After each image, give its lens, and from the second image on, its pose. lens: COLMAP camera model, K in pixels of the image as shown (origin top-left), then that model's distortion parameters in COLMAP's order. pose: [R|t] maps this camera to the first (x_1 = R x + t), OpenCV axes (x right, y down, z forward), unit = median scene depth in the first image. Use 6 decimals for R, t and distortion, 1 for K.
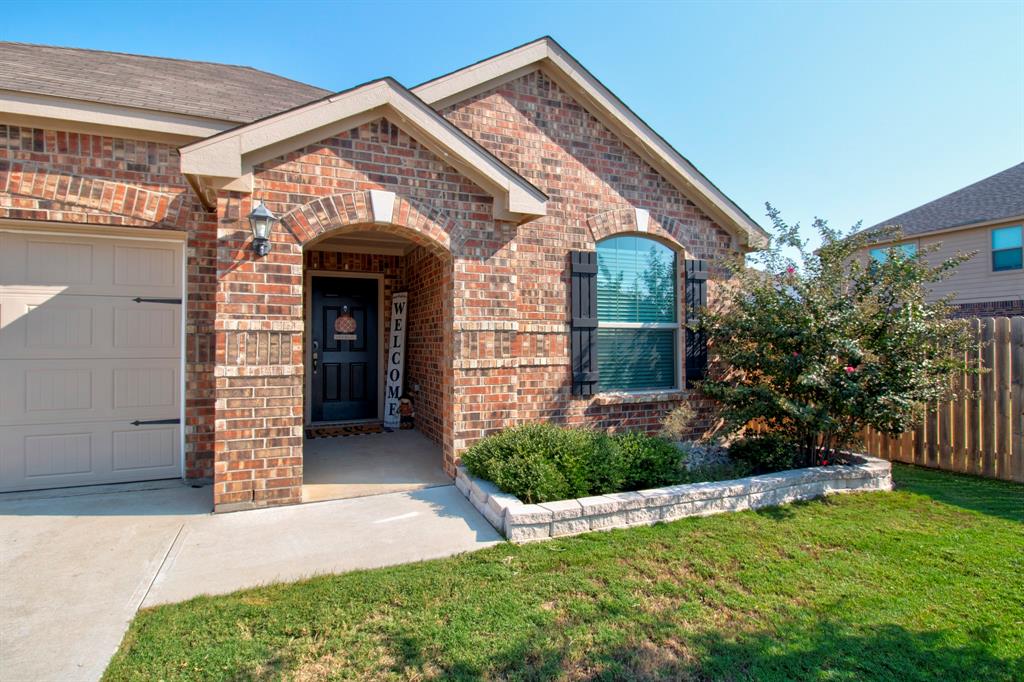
lens RADIAL K [[513.8, 0, 524.2], [0, 513.8, 340.0], [0, 0, 1]] dist [-0.002250, -0.011565]
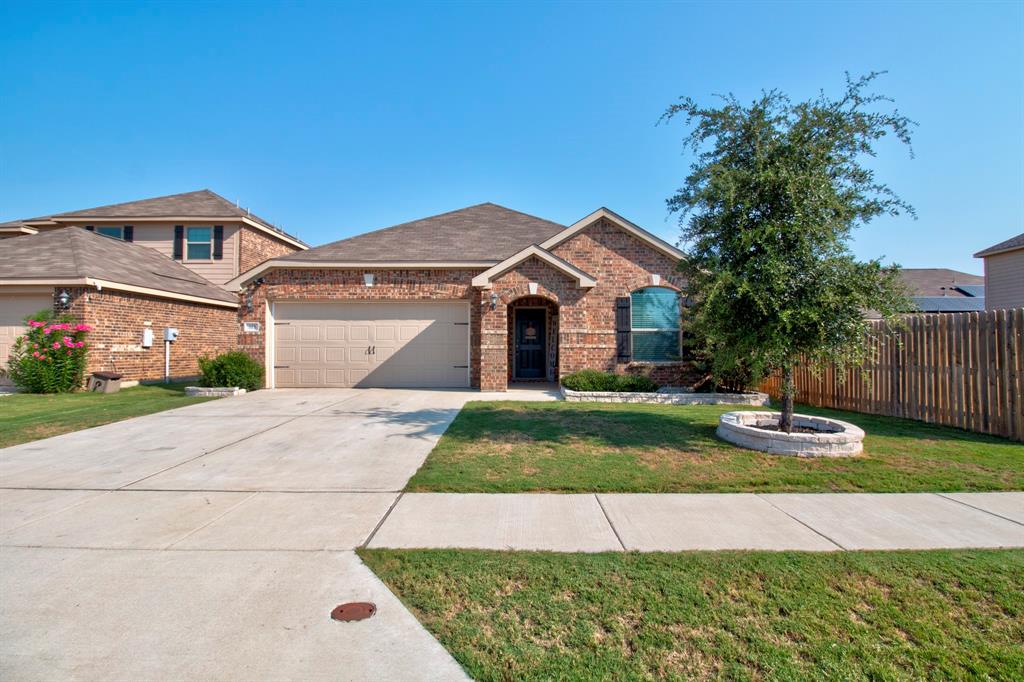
lens RADIAL K [[513.8, 0, 524.2], [0, 513.8, 340.0], [0, 0, 1]] dist [-0.002250, -0.011565]
pose [[0.914177, -0.006913, -0.405256, 0.640971], [0.002328, 0.999928, -0.011807, 0.039619], [0.405308, 0.009850, 0.914127, -1.240928]]
